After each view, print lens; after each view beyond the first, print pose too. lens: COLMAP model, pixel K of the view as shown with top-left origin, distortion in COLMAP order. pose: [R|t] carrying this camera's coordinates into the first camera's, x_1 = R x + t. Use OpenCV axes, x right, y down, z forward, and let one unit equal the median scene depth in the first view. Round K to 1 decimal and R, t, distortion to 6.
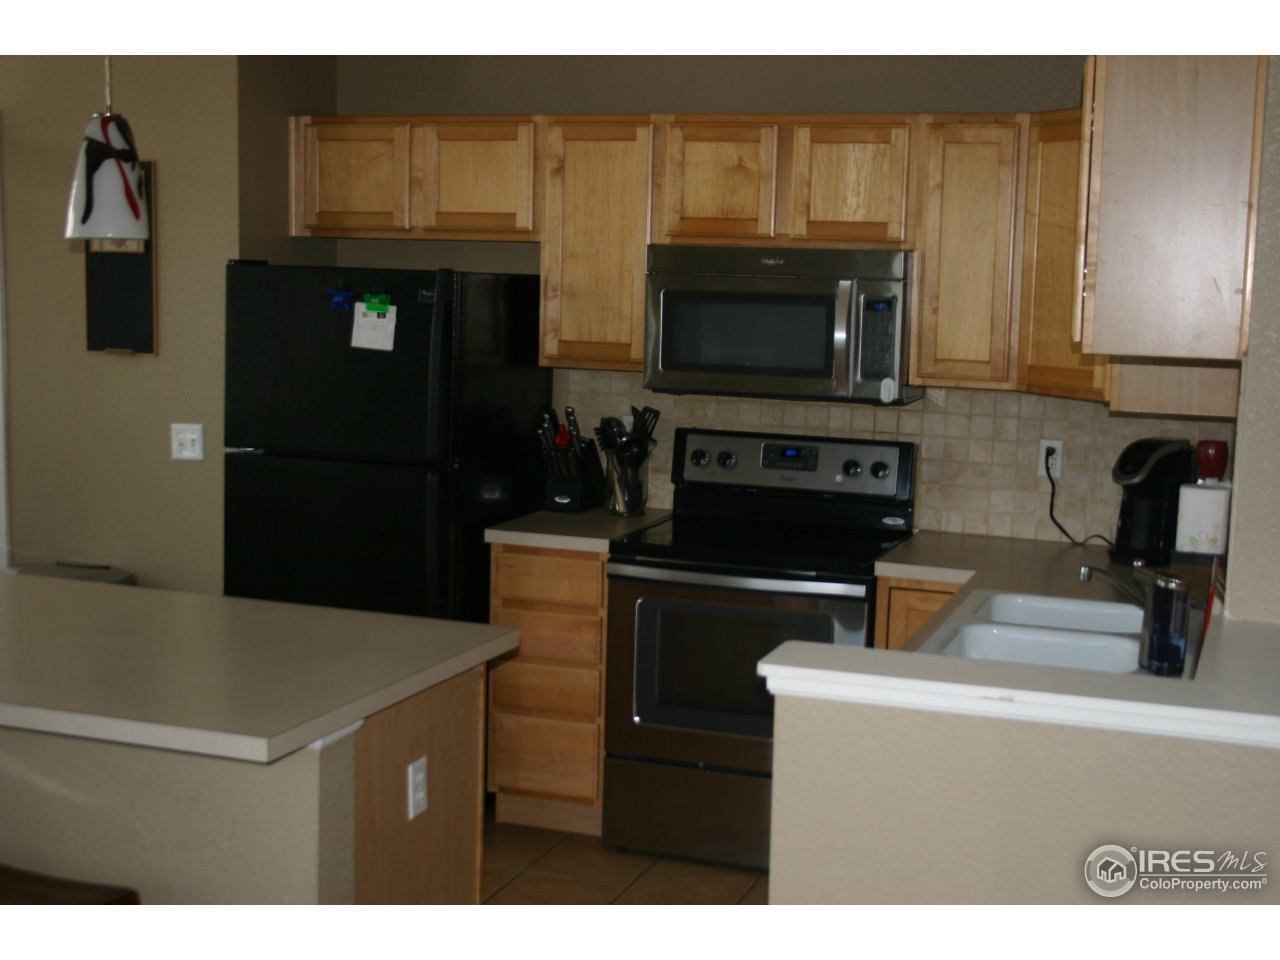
lens RADIAL K [[1775.6, 0, 657.9], [0, 1775.6, 479.8], [0, 0, 1]] dist [-0.034275, 0.049965]
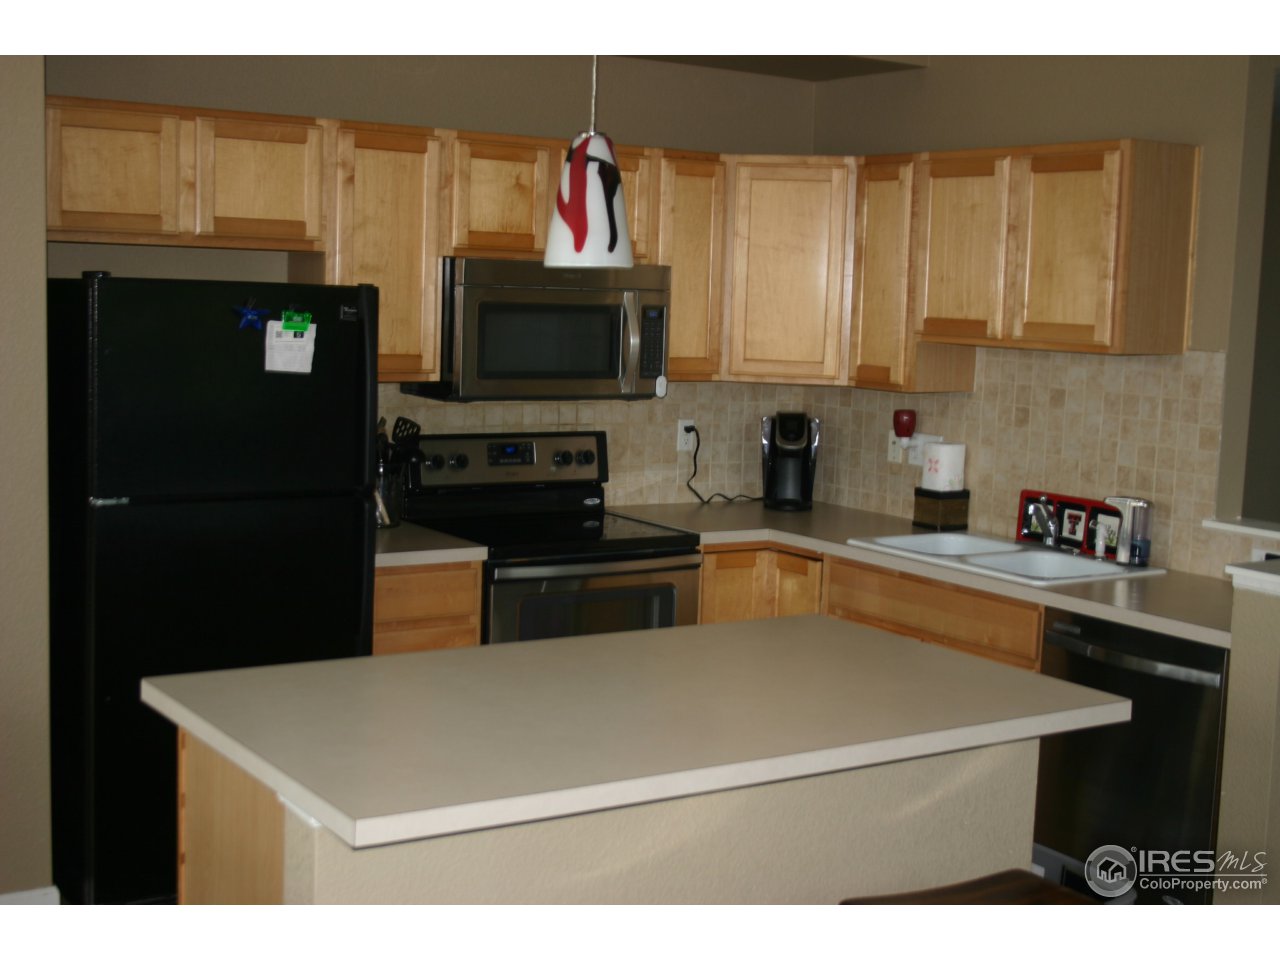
lens RADIAL K [[1718.4, 0, 646.1], [0, 1718.4, 482.4], [0, 0, 1]] dist [-0.021959, -0.242465]
pose [[0.572801, -0.099582, 0.813623, -0.753230], [0.080987, 0.994612, 0.064718, -0.058156], [-0.815684, 0.028822, 0.577779, 0.339494]]
